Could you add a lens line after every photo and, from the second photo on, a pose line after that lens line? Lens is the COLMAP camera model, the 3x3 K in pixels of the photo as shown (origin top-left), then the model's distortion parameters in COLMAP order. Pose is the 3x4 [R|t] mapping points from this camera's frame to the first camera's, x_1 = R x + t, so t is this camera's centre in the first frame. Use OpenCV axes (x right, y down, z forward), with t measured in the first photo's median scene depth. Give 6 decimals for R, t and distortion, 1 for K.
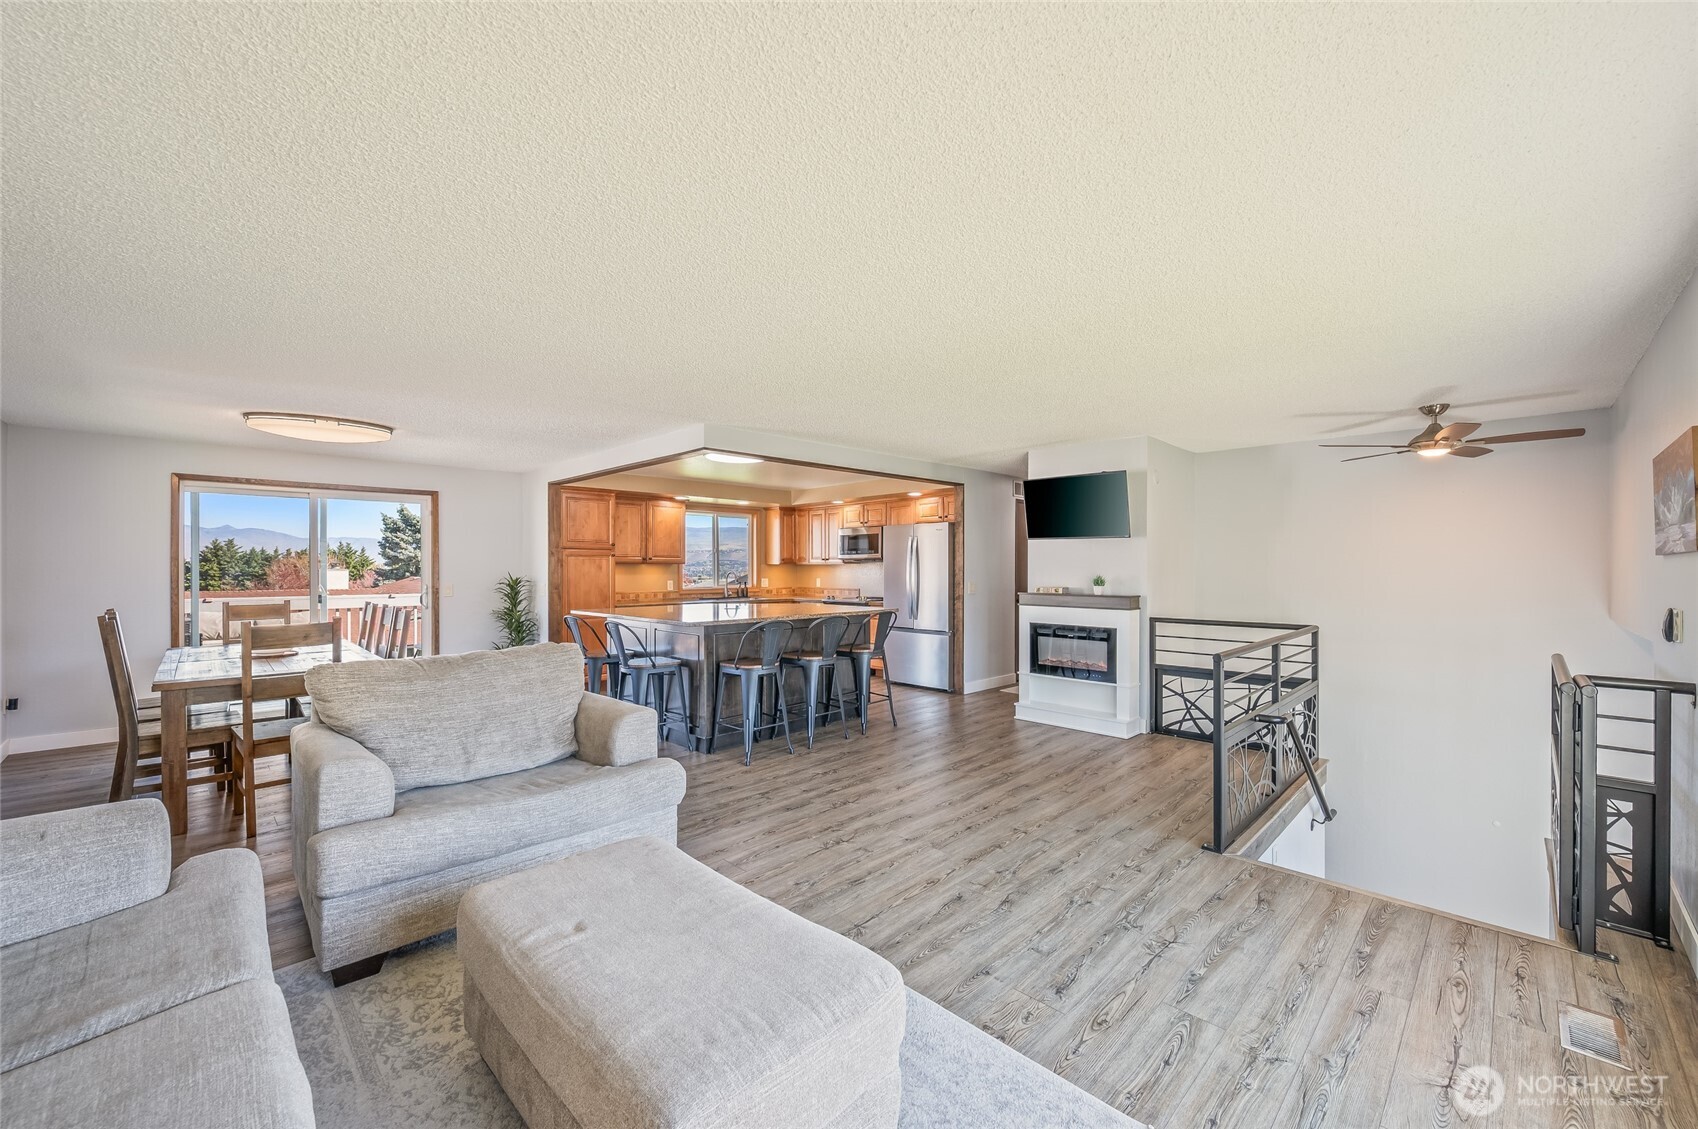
lens RADIAL K [[671.0, 0, 845.4], [0, 671.0, 569.2], [0, 0, 1]] dist [-0.000785, 0.000259]
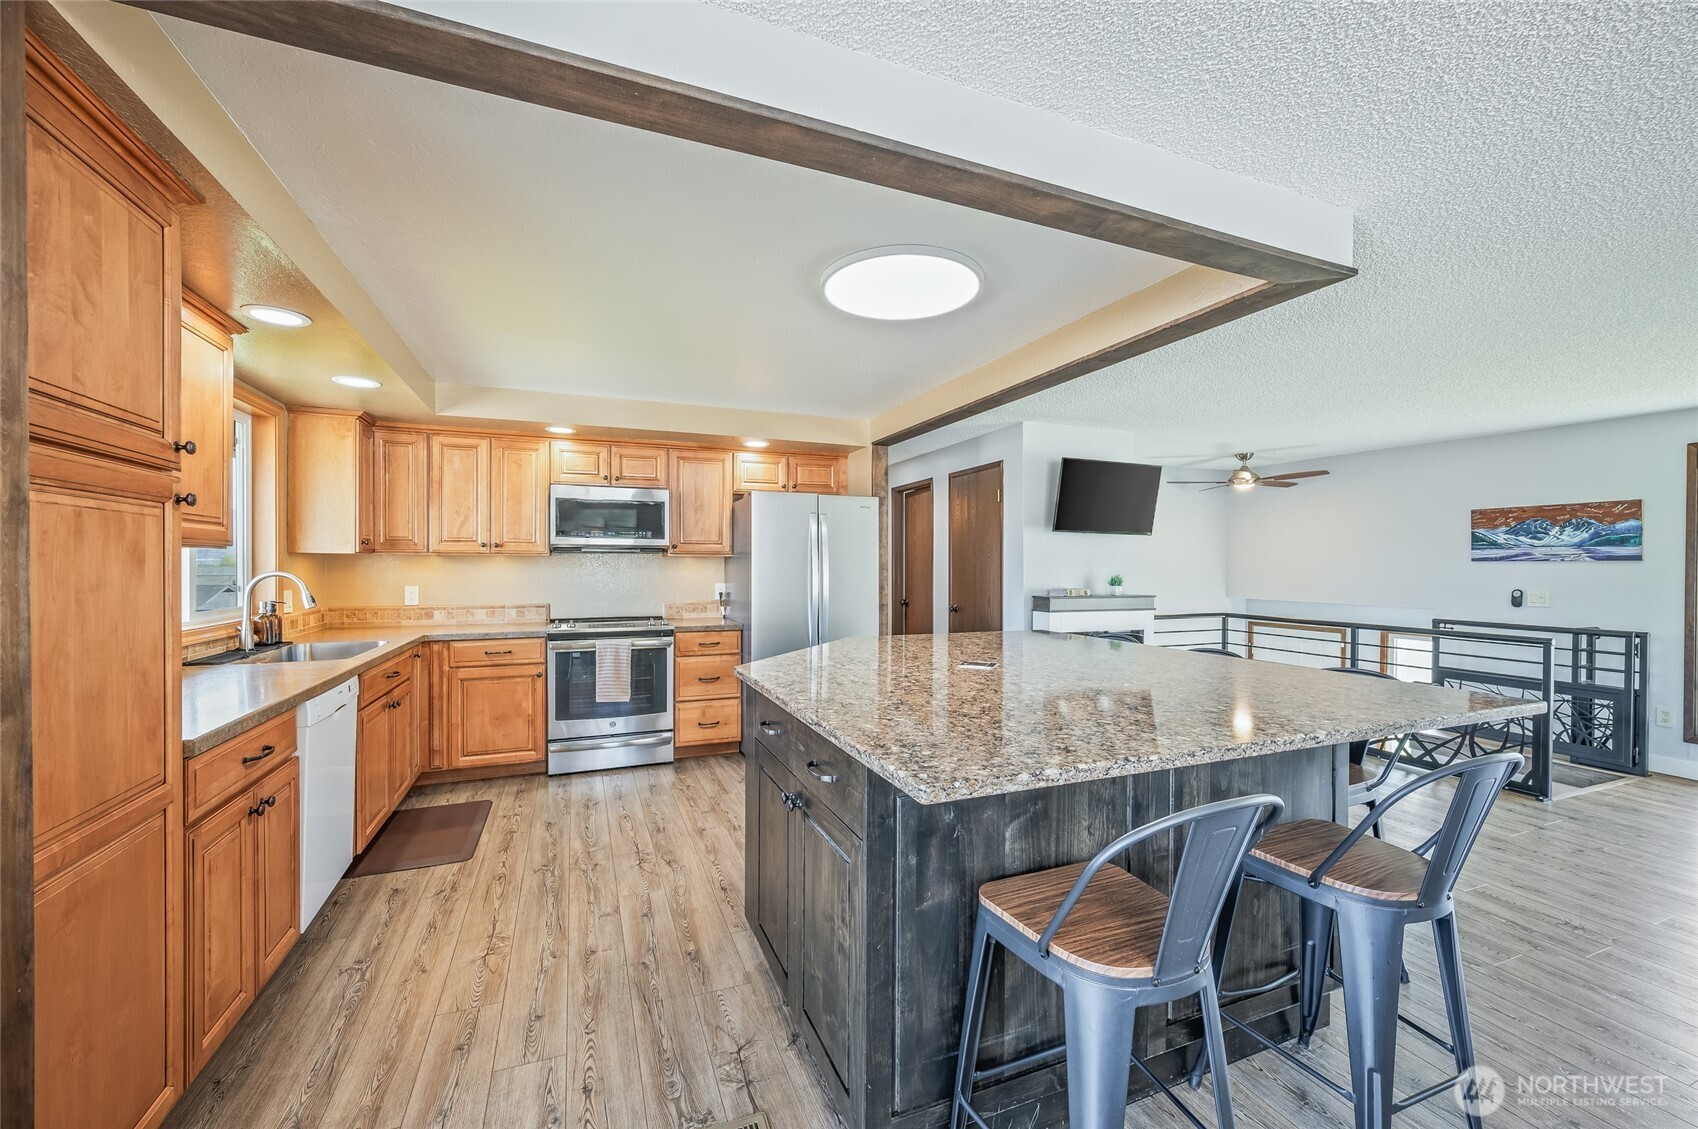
lens RADIAL K [[672.0, 0, 849.0], [0, 672.0, 564.5], [0, 0, 1]] dist [-0.003537, -0.000450]
pose [[0.384401, 0.003382, 0.923160, -0.479815], [-0.003118, 0.999992, -0.002365, -0.000930], [-0.923161, -0.001969, 0.384409, 0.769102]]
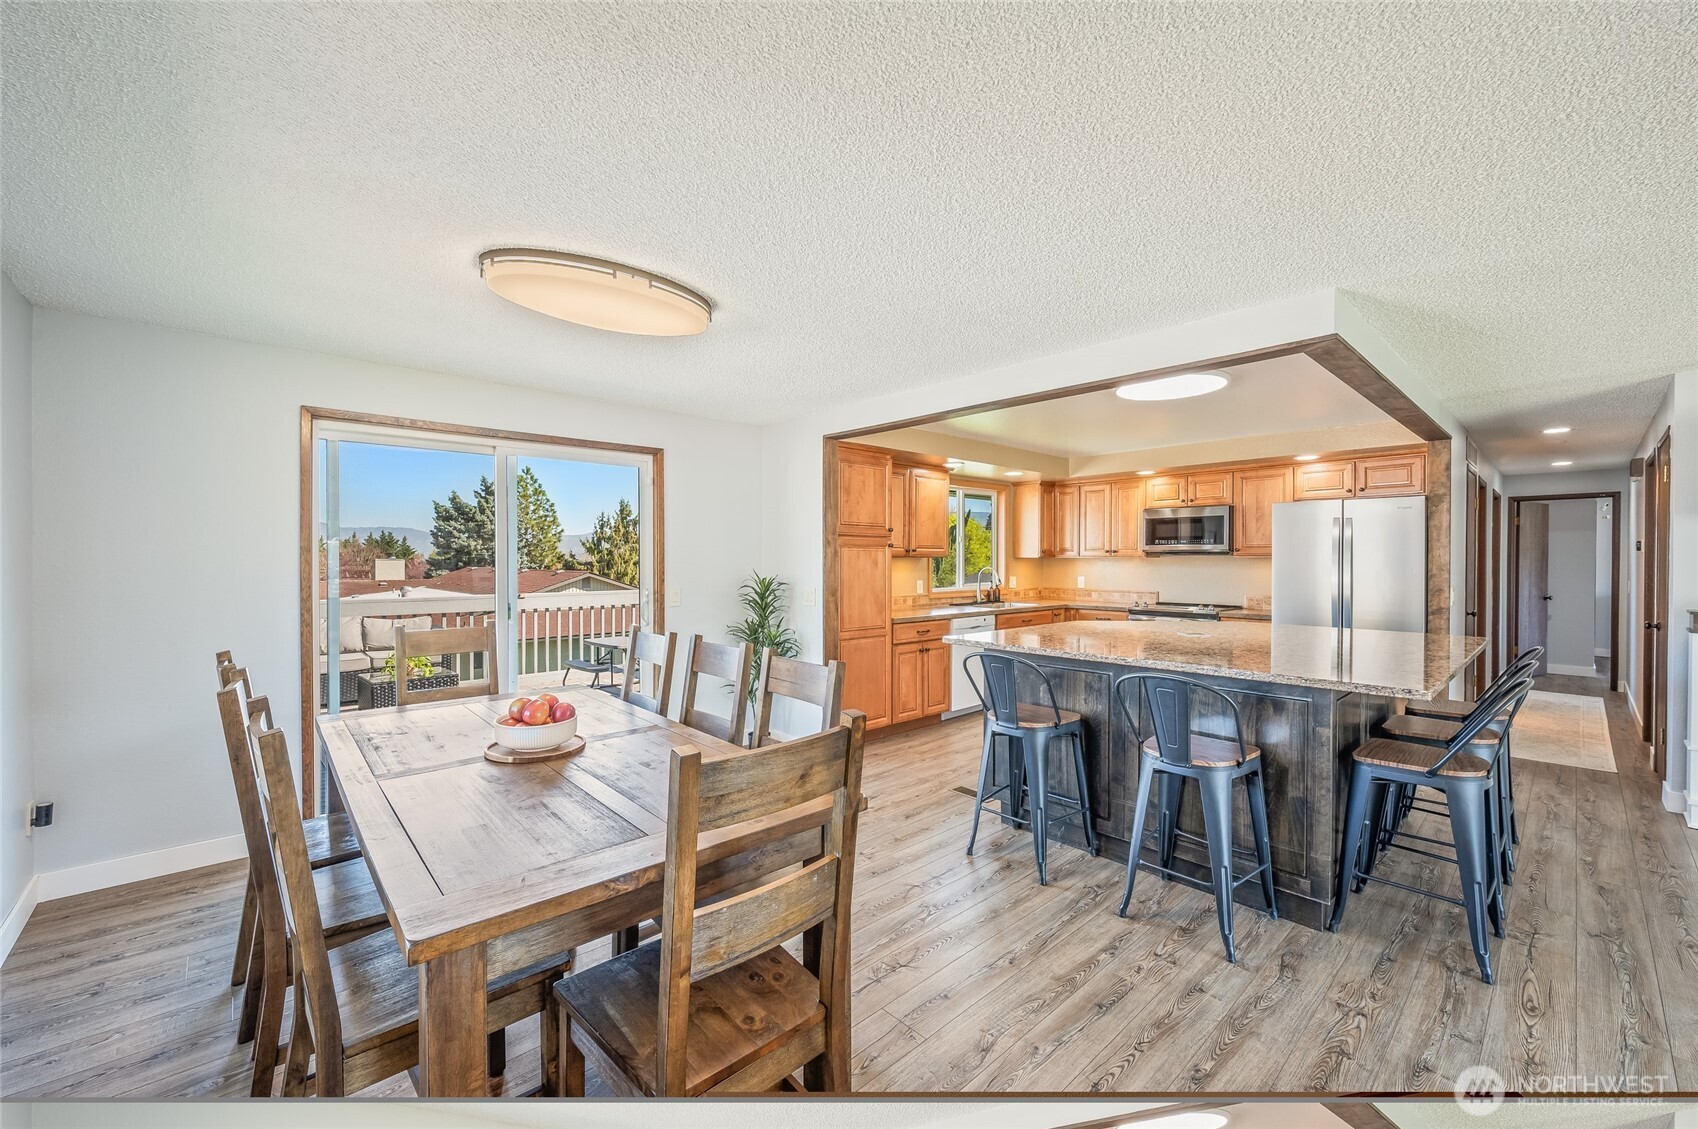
lens RADIAL K [[674.2, 0, 845.2], [0, 674.2, 564.5], [0, 0, 1]] dist [-0.000893, -0.000066]
pose [[0.999215, 0.003390, -0.039475, -0.383189], [-0.003092, 0.999966, 0.007606, -0.006619], [0.039500, -0.007478, 0.999192, 0.323630]]
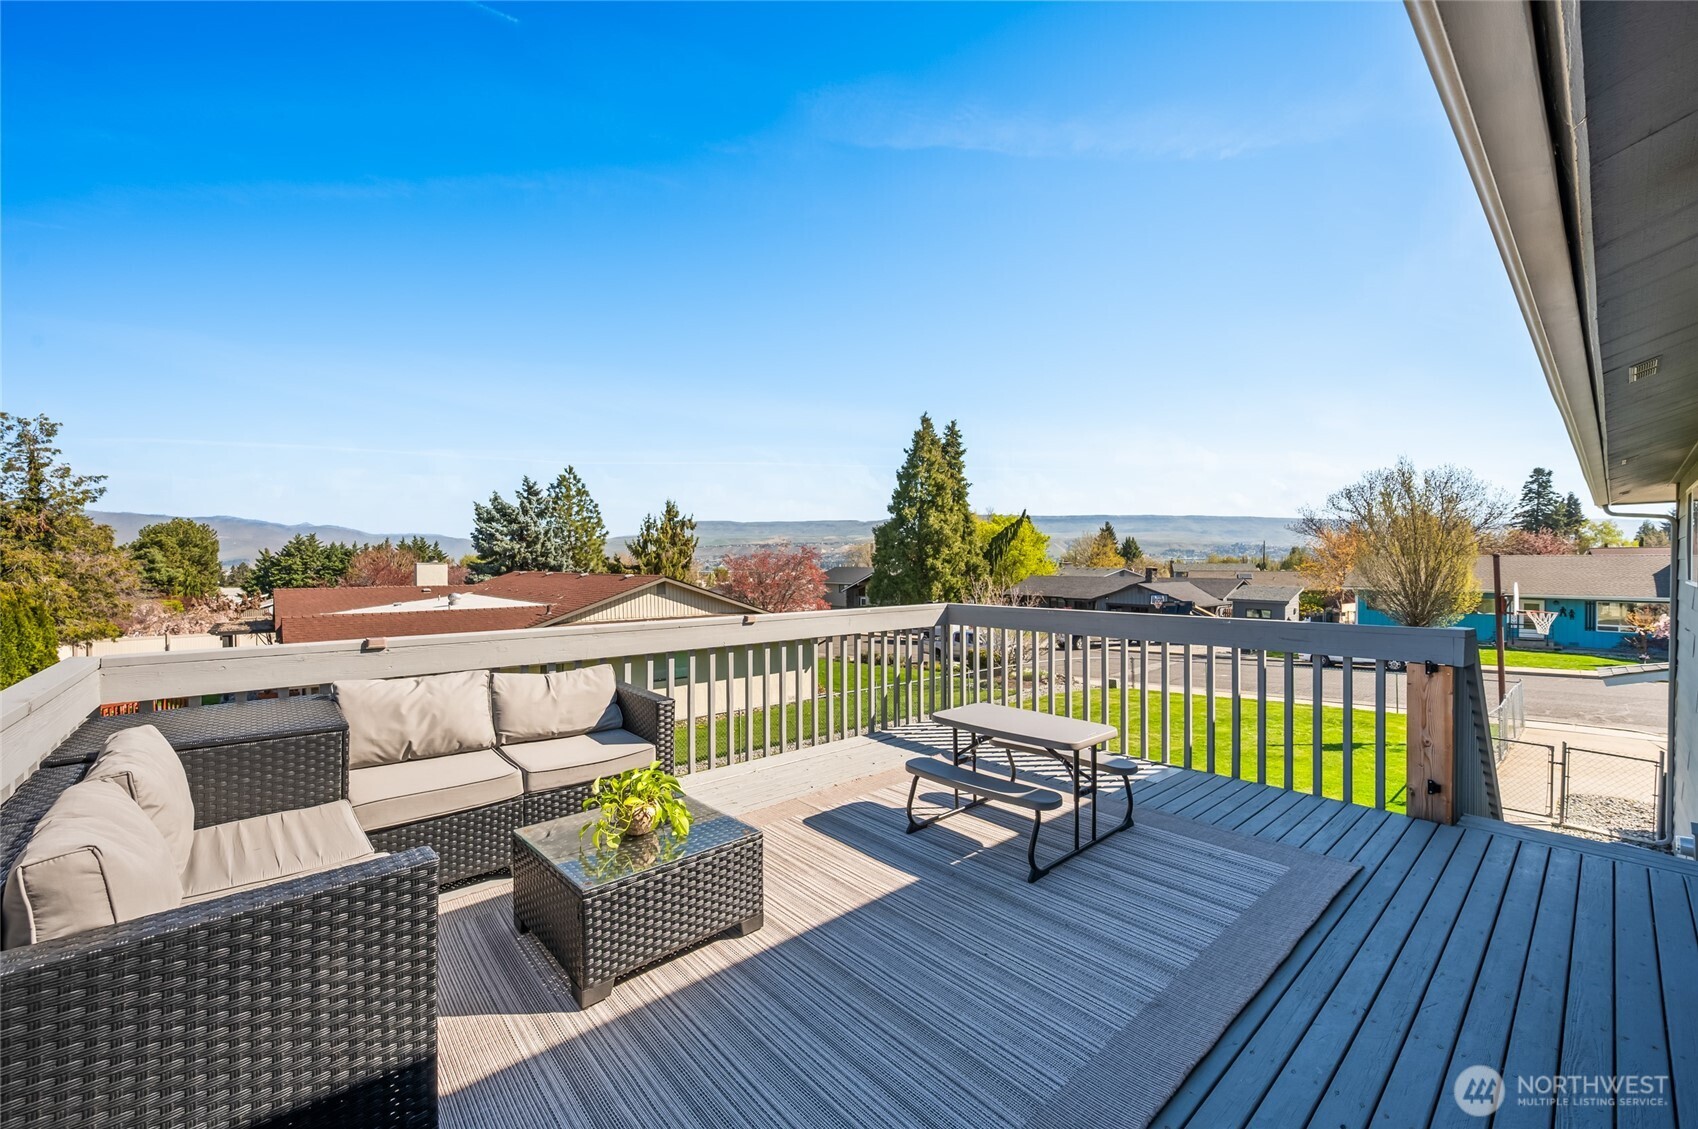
lens RADIAL K [[665.2, 0, 842.9], [0, 665.2, 562.1], [0, 0, 1]] dist [0.001484, 0.000003]
pose [[0.997789, -0.001938, -0.066437, -0.852386], [0.001870, 0.999998, -0.001083, 0.004912], [0.066439, 0.000956, 0.997790, 0.834555]]
